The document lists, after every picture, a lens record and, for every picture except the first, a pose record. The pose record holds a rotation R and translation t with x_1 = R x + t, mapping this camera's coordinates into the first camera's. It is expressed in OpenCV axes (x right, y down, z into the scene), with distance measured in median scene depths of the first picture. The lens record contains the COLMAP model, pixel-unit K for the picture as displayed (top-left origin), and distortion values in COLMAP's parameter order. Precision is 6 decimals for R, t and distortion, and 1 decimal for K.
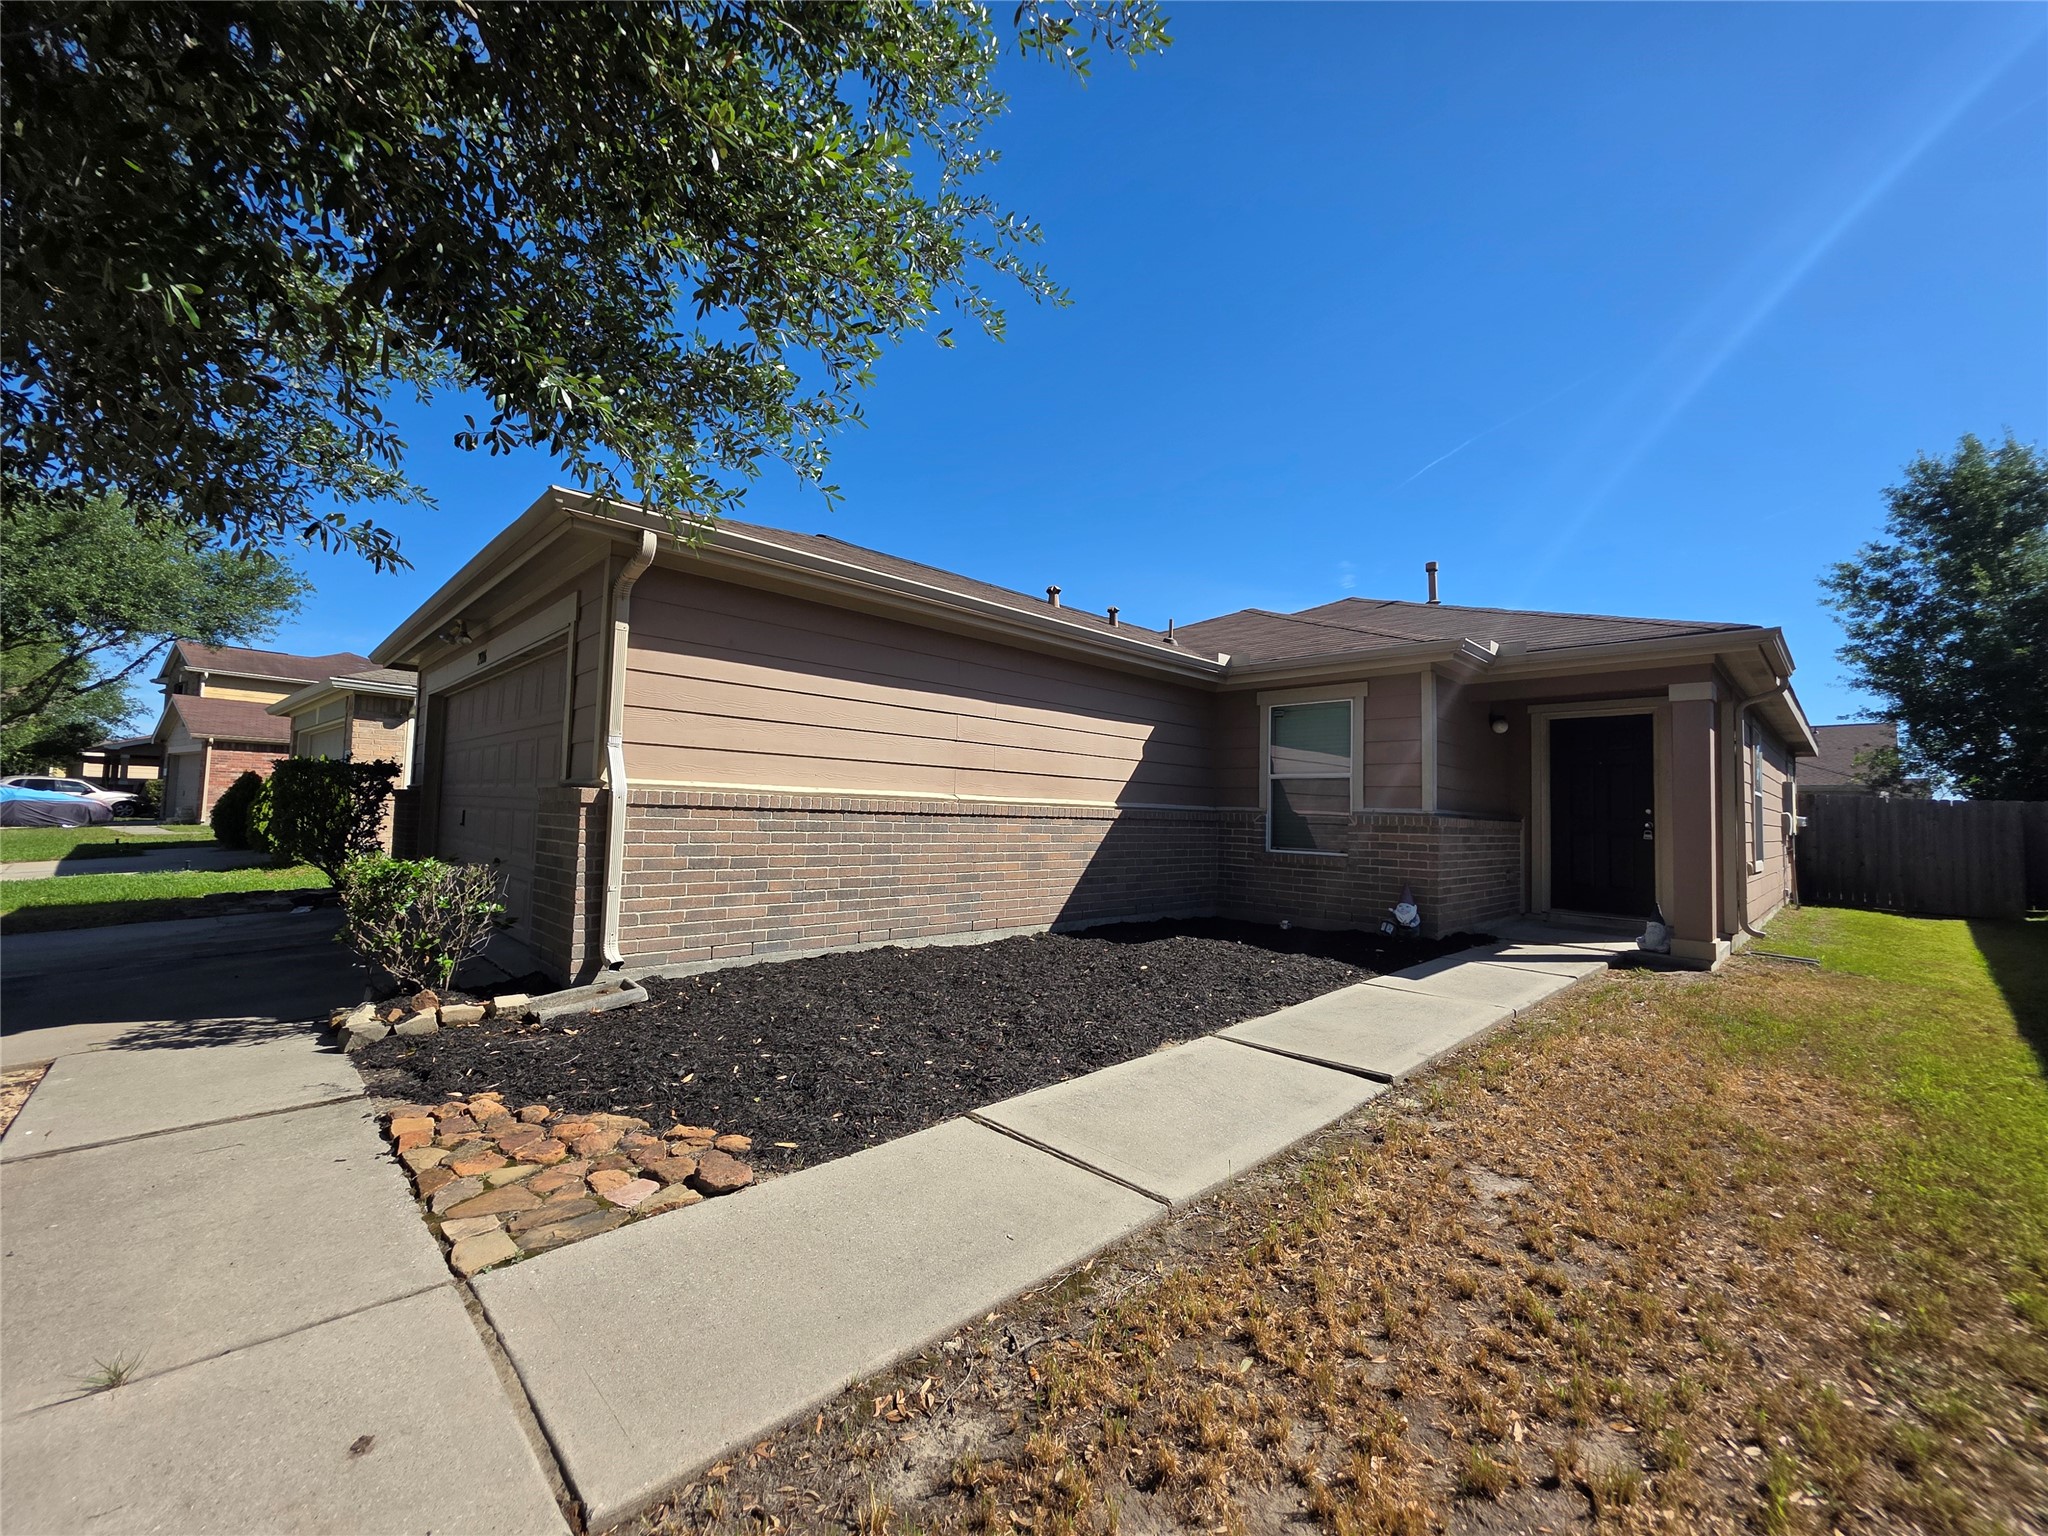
lens RADIAL K [[818.7, 0, 1020.8], [0, 818.7, 767.9], [0, 0, 1]] dist [0.003823, -0.000787]
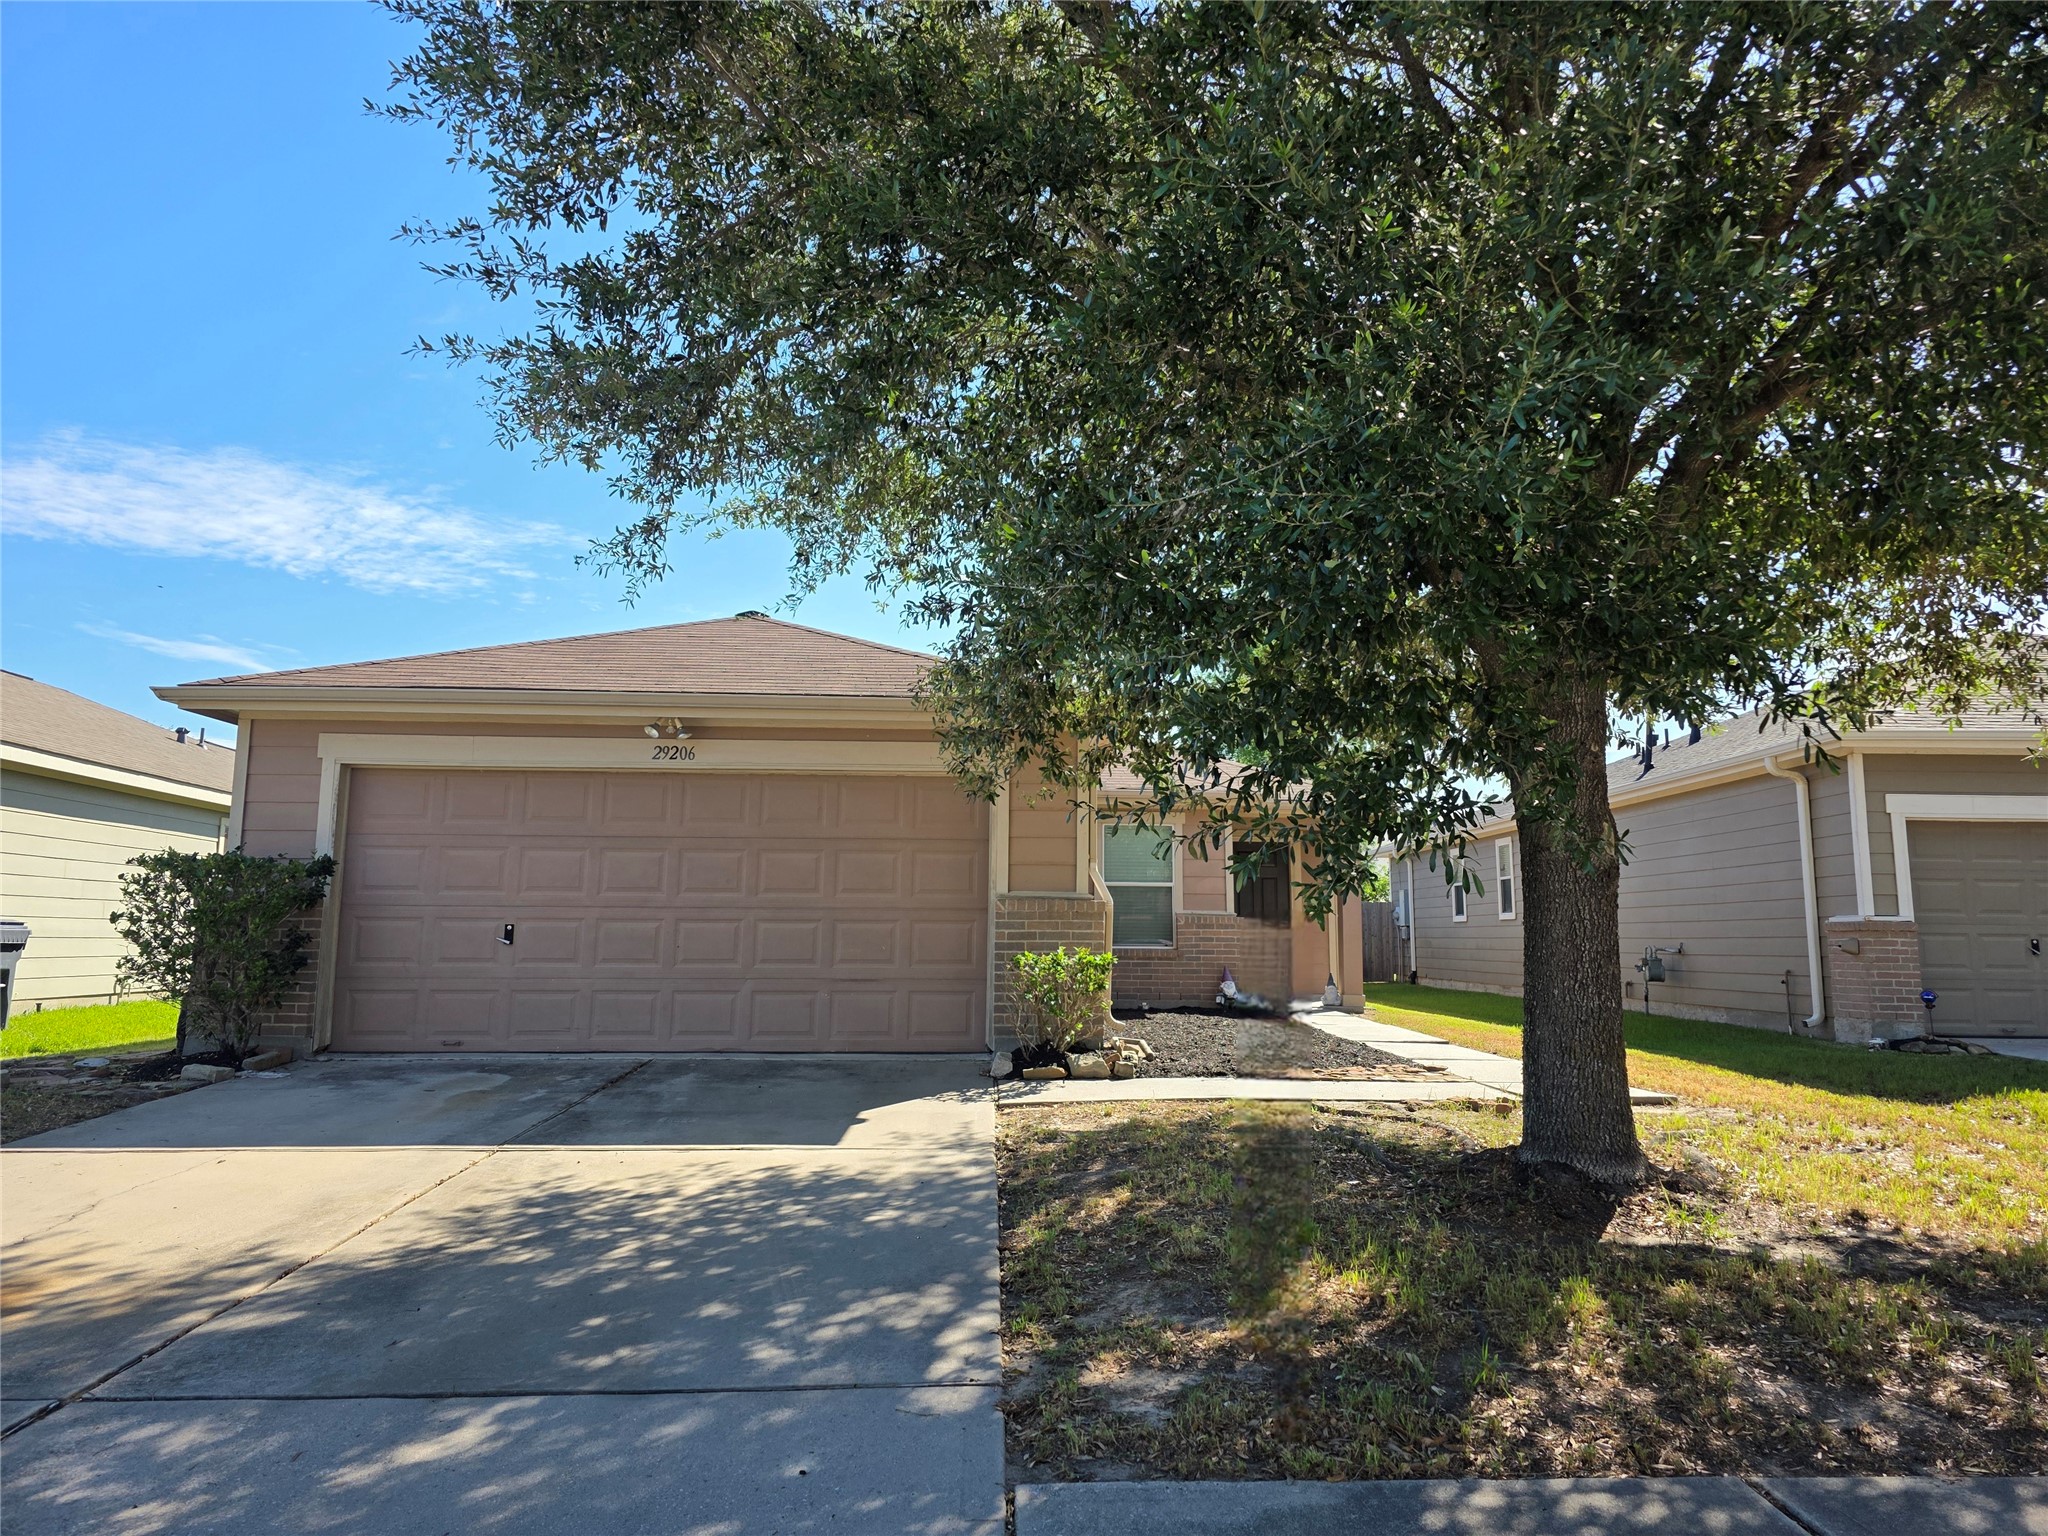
lens RADIAL K [[1369.7, 0, 1021.4], [0, 1369.7, 767.5], [0, 0, 1]] dist [0.026183, -0.000756]
pose [[0.679736, 0.067018, 0.730389, -1.927852], [-0.023641, 0.997301, -0.069508, -0.028764], [-0.733076, 0.029980, 0.679486, -0.394947]]
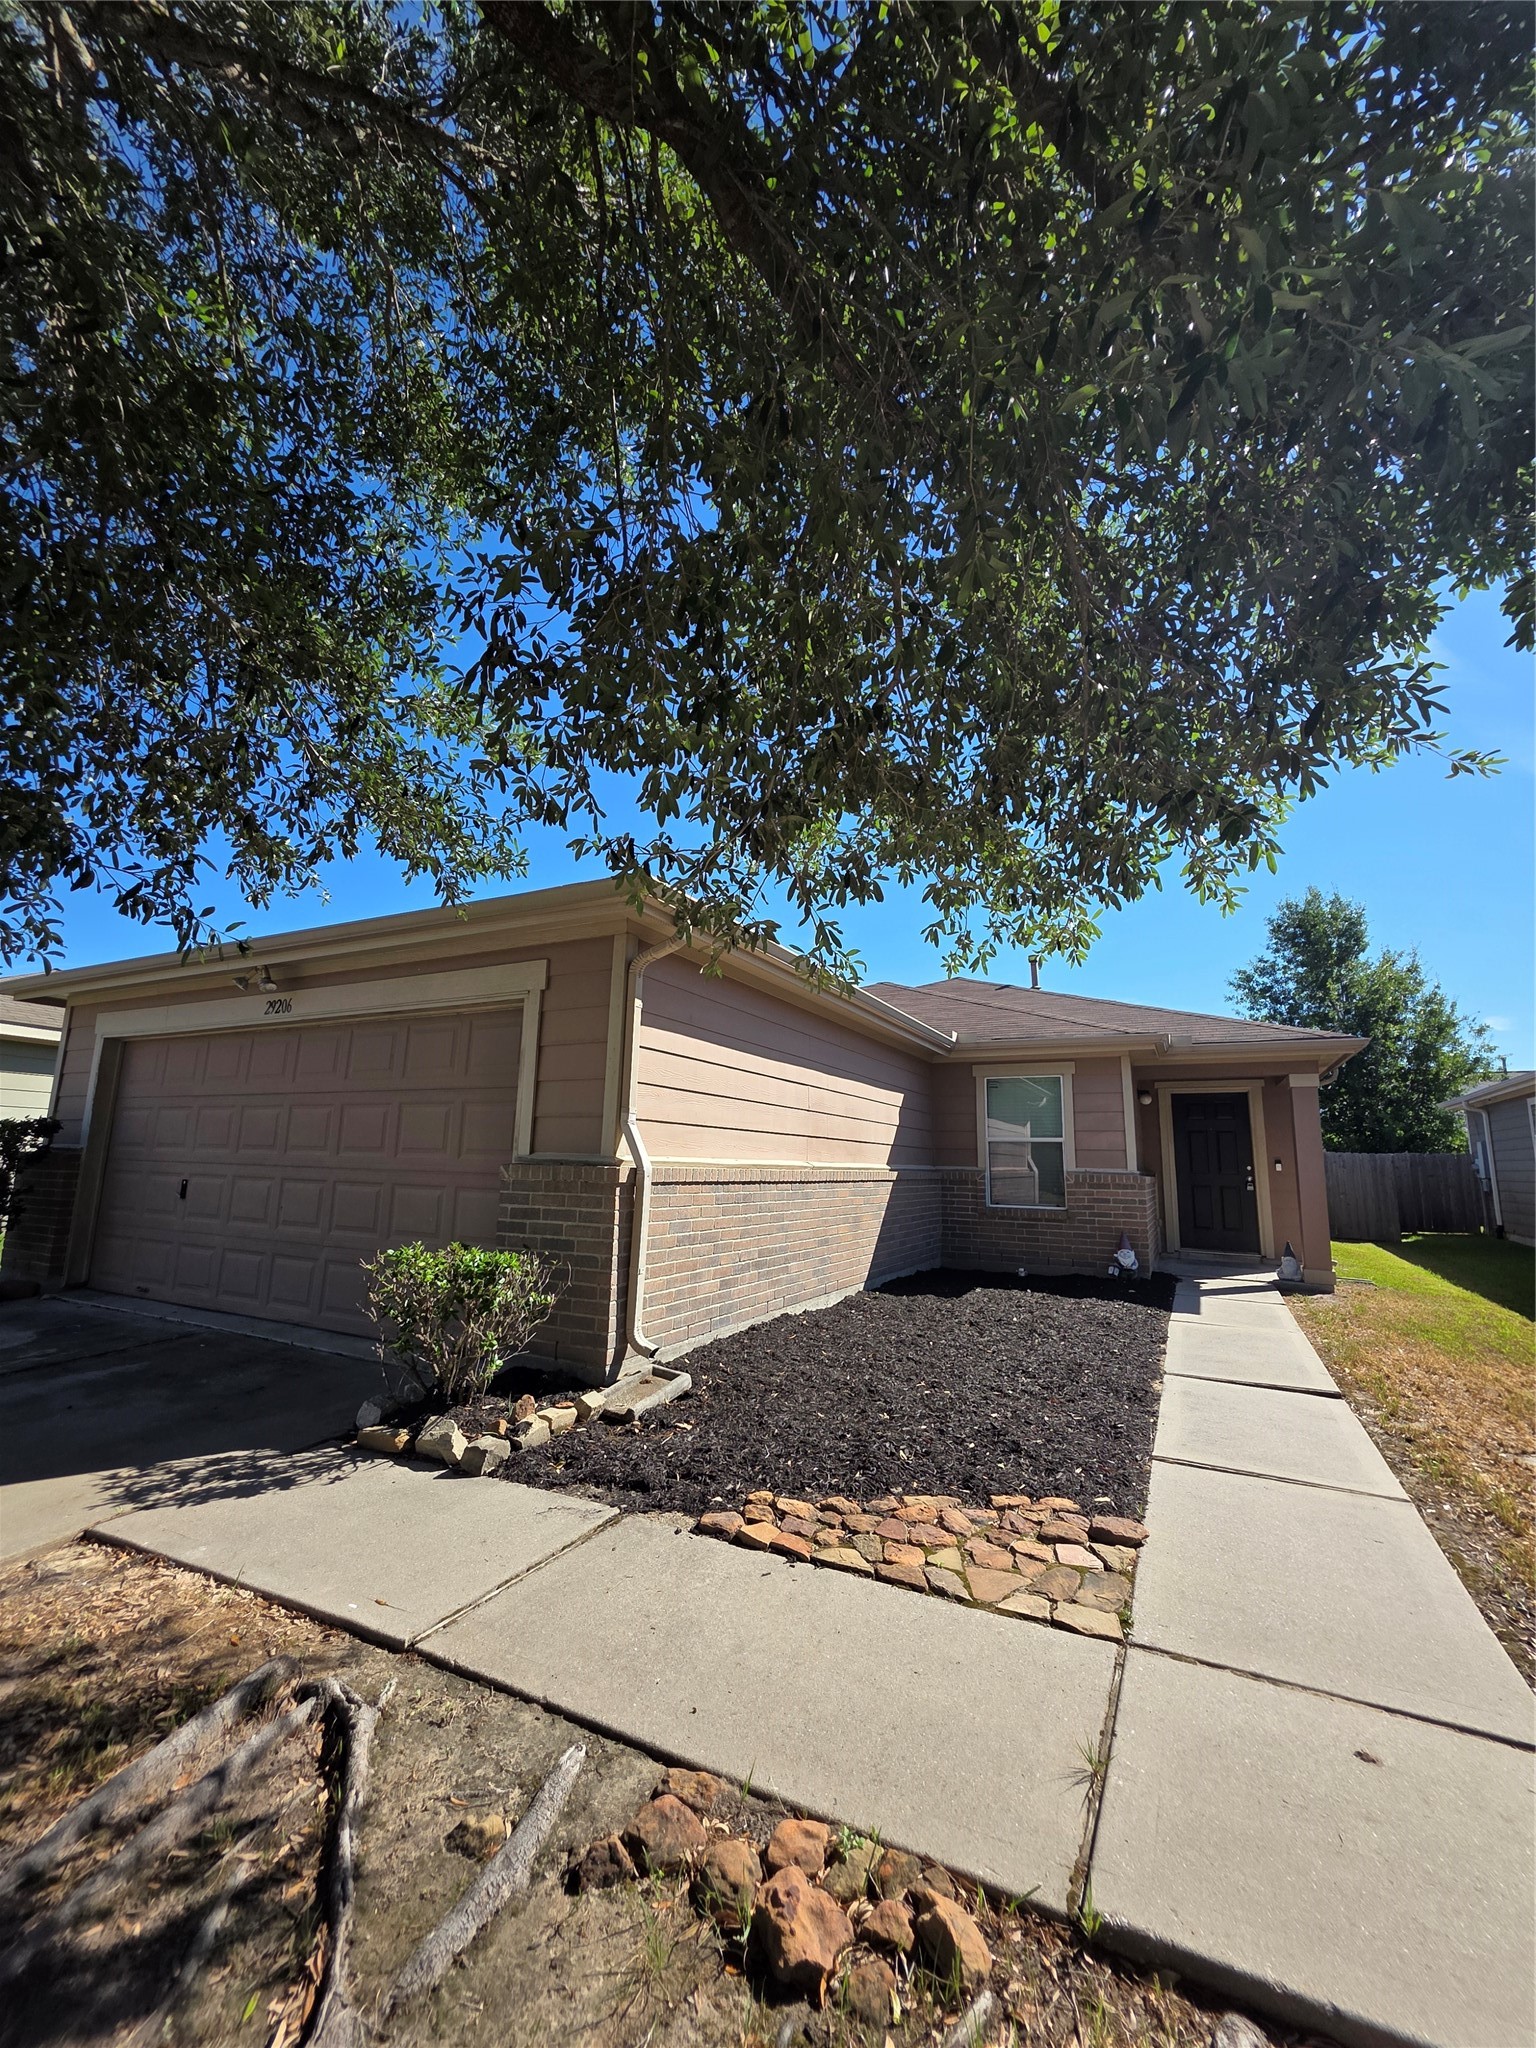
lens RADIAL K [[818.7, 0, 771.2], [0, 818.7, 1023.7], [0, 0, 1]] dist [0.003823, -0.000787]
pose [[0.948170, 0.046949, 0.314276, -0.557012], [-0.013230, 0.994000, -0.108576, -0.034993], [-0.317488, 0.098791, 0.943102, 0.000772]]
